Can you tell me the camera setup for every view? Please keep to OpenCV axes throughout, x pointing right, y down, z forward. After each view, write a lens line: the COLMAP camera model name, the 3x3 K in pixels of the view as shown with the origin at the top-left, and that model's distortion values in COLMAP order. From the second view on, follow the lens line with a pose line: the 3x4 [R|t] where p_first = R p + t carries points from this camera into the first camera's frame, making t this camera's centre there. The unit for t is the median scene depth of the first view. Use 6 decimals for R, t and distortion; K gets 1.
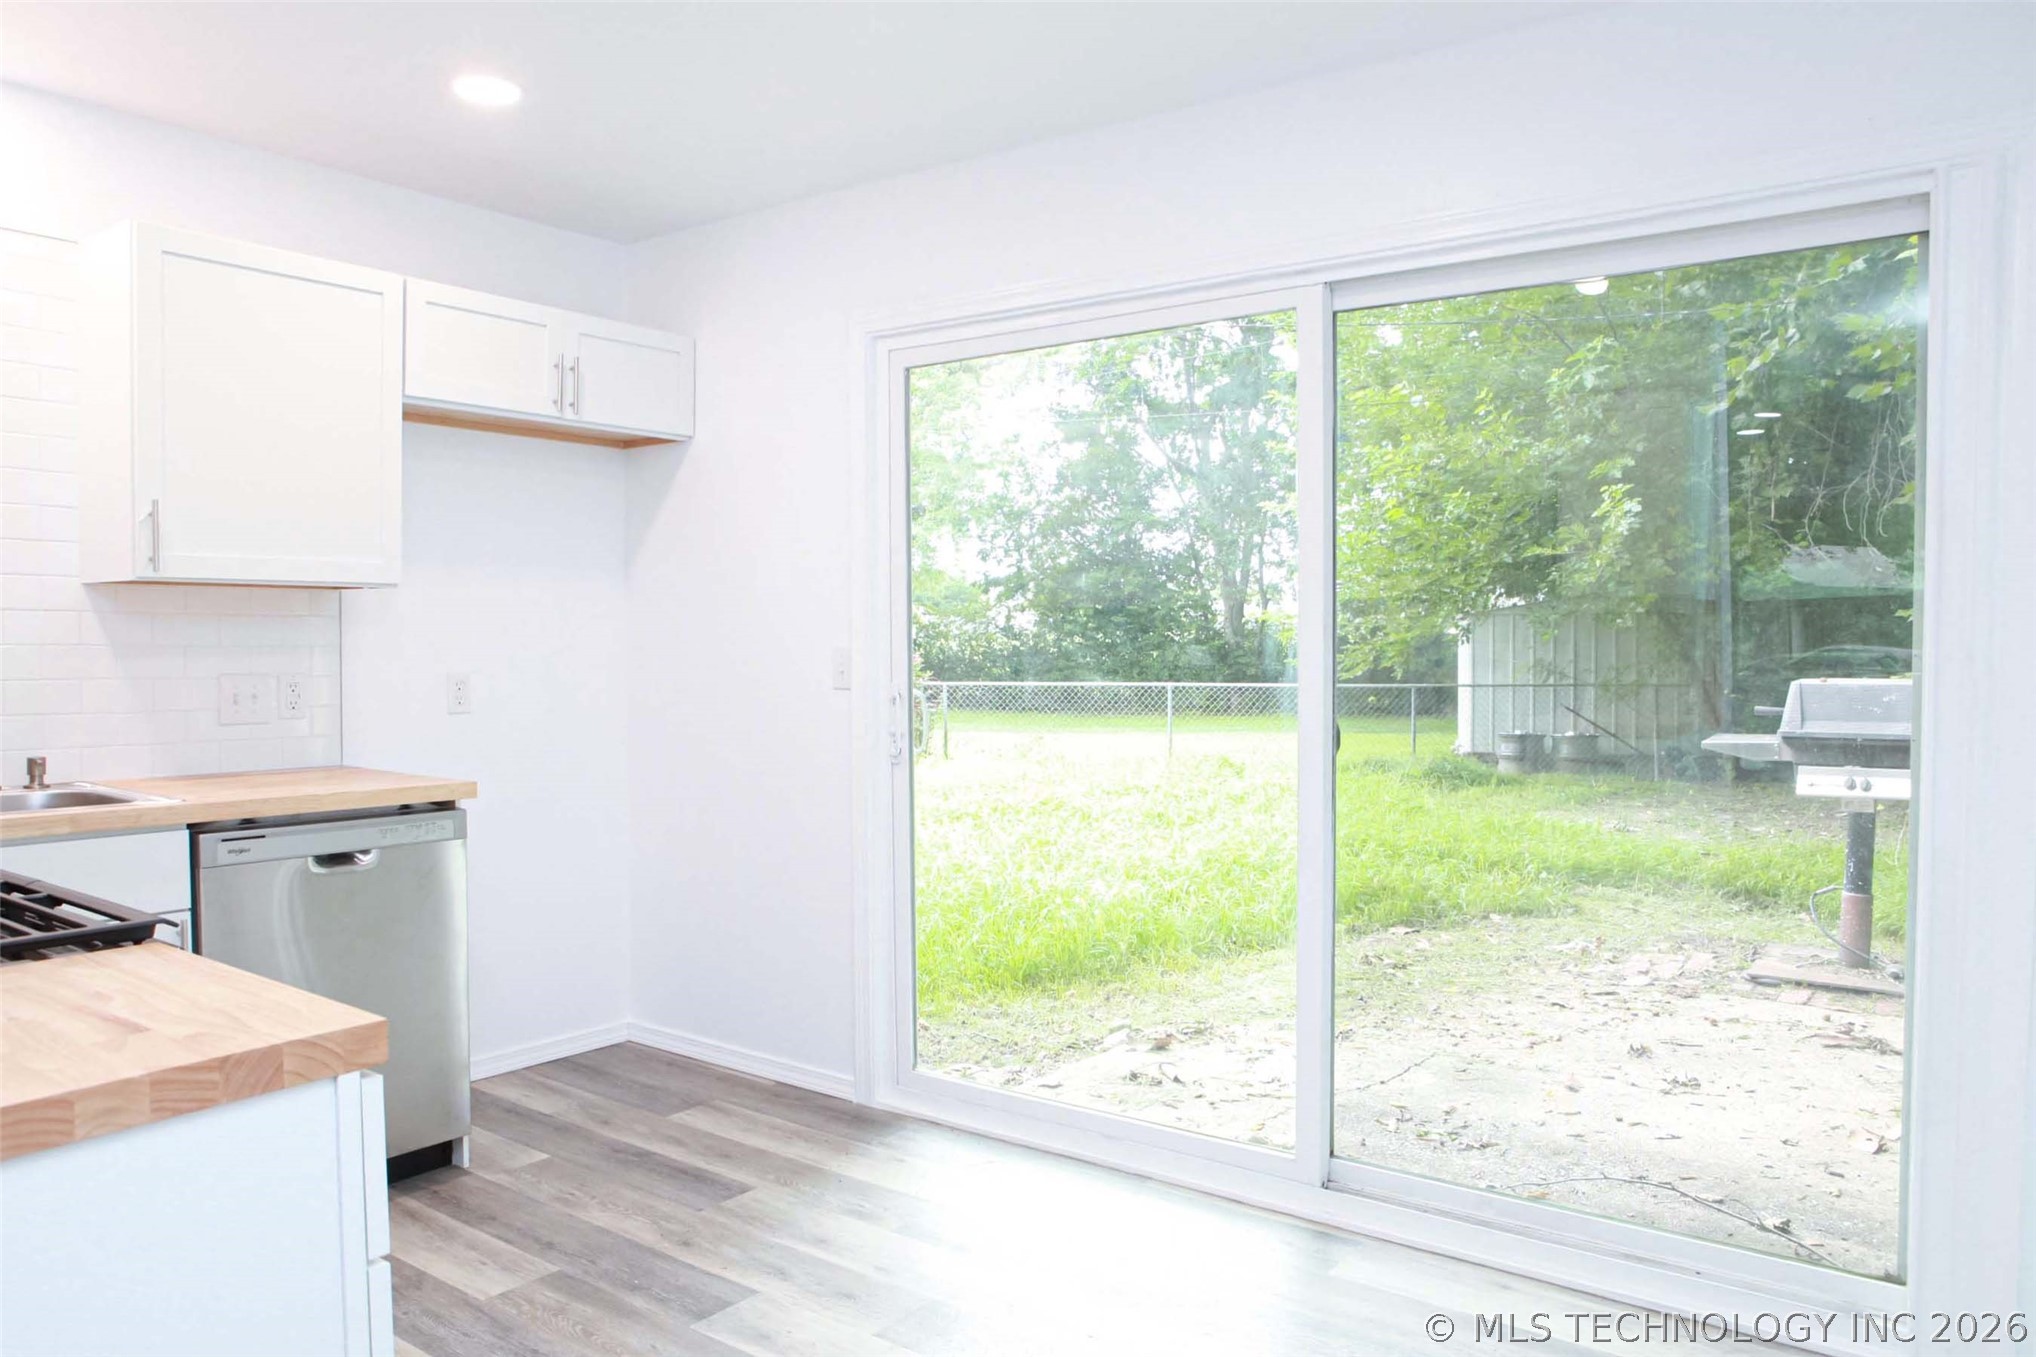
lens RADIAL K [[1436.3, 0, 1003.9], [0, 1436.3, 670.0], [0, 0, 1]] dist [-0.086026, 0.053398]
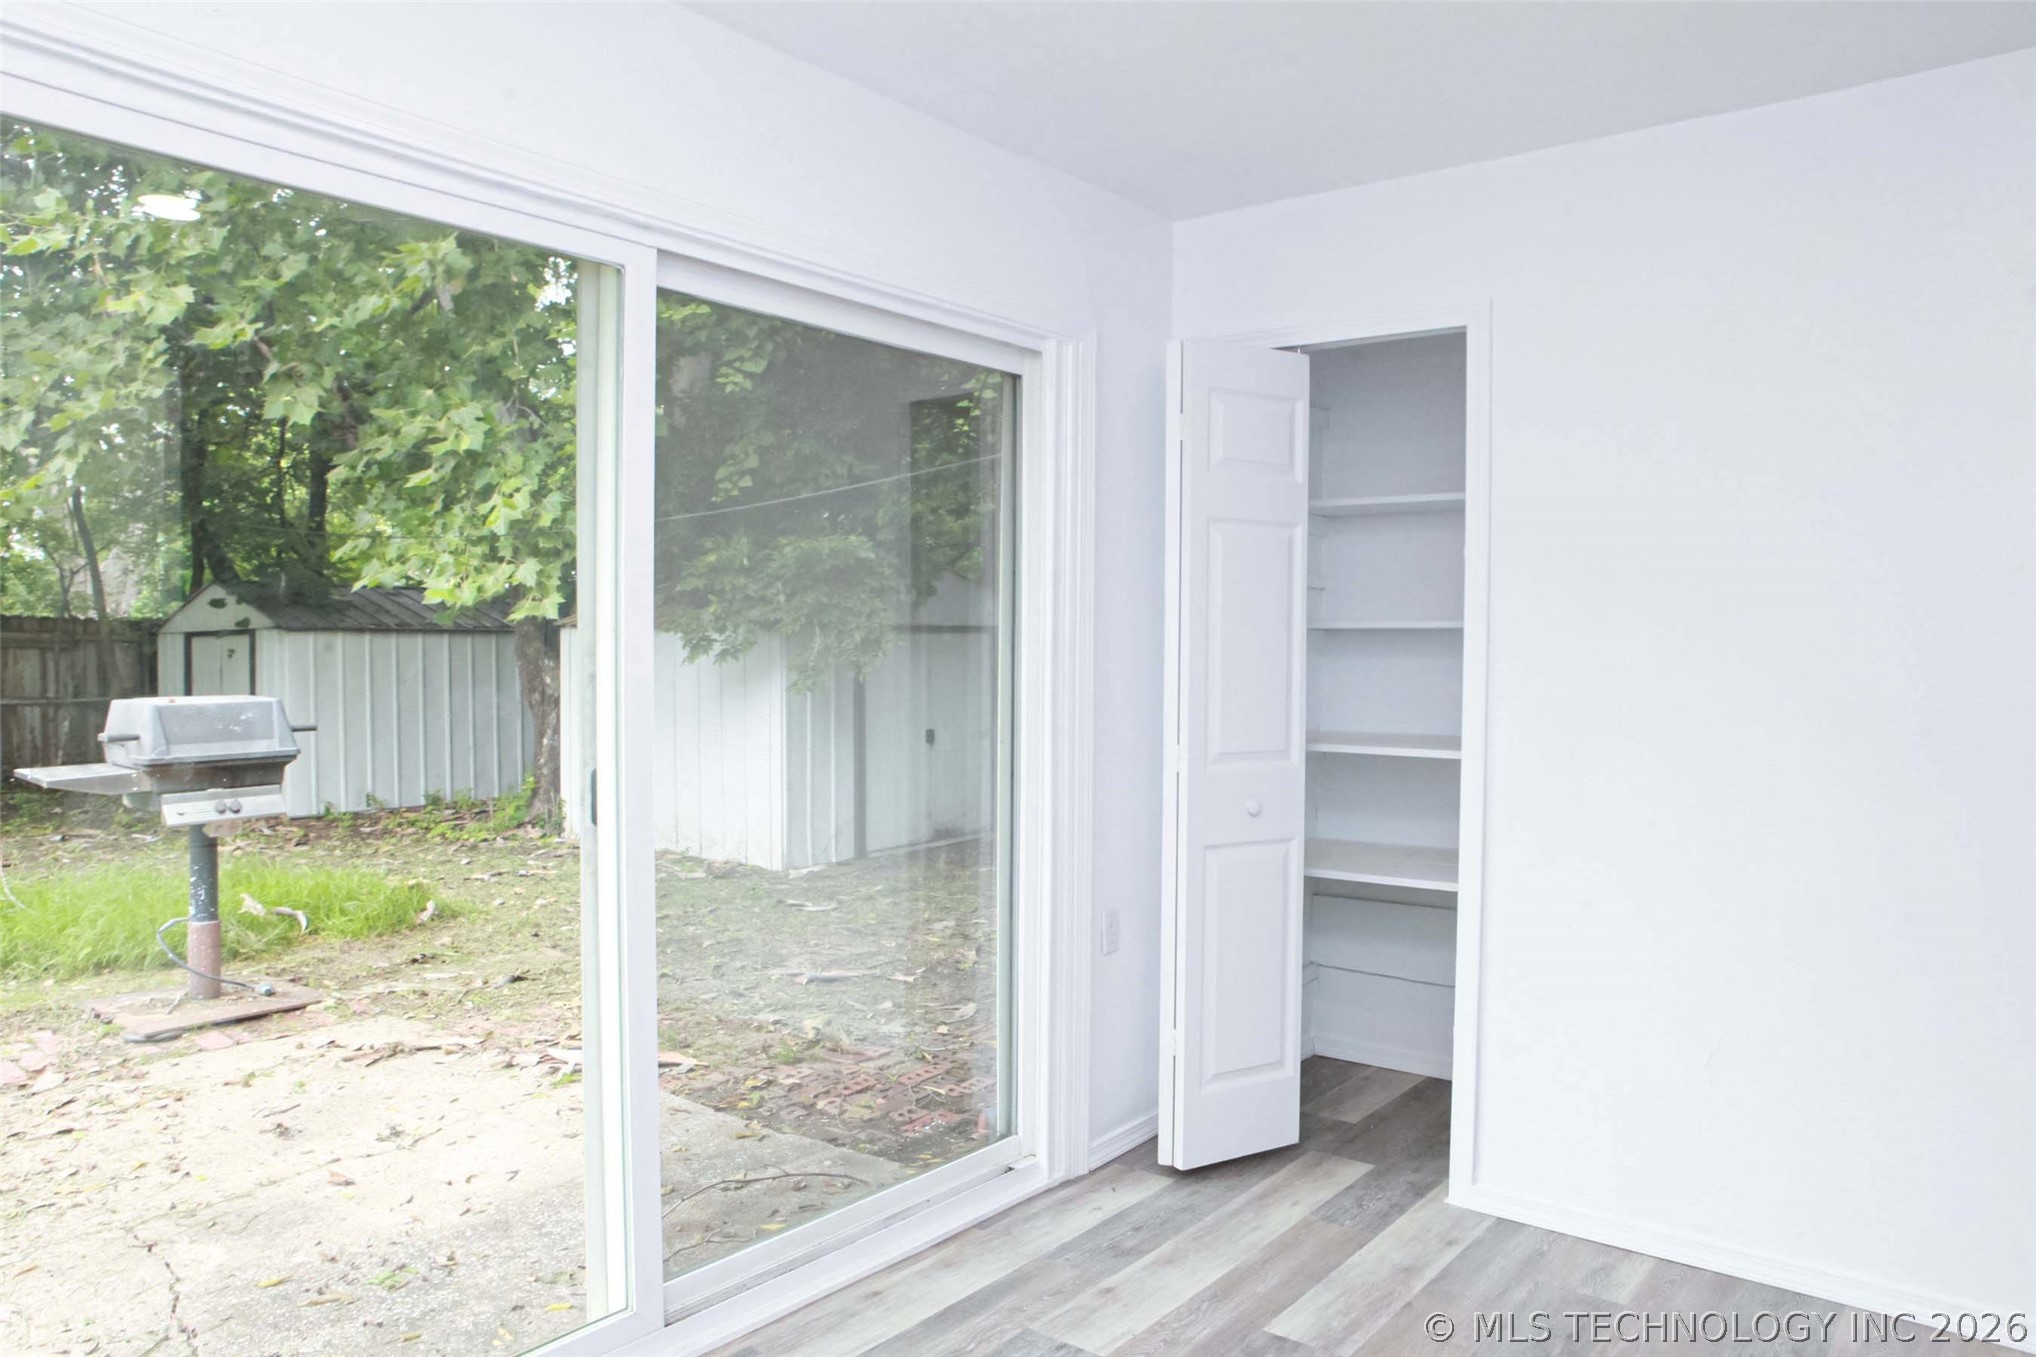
lens RADIAL K [[1436.3, 0, 1004.2], [0, 1436.3, 682.4], [0, 0, 1]] dist [-0.086026, 0.053398]
pose [[0.013073, -0.032077, 0.999400, -0.354481], [0.020494, 0.999284, 0.031805, -0.024317], [-0.999705, 0.020066, 0.013721, 0.458873]]
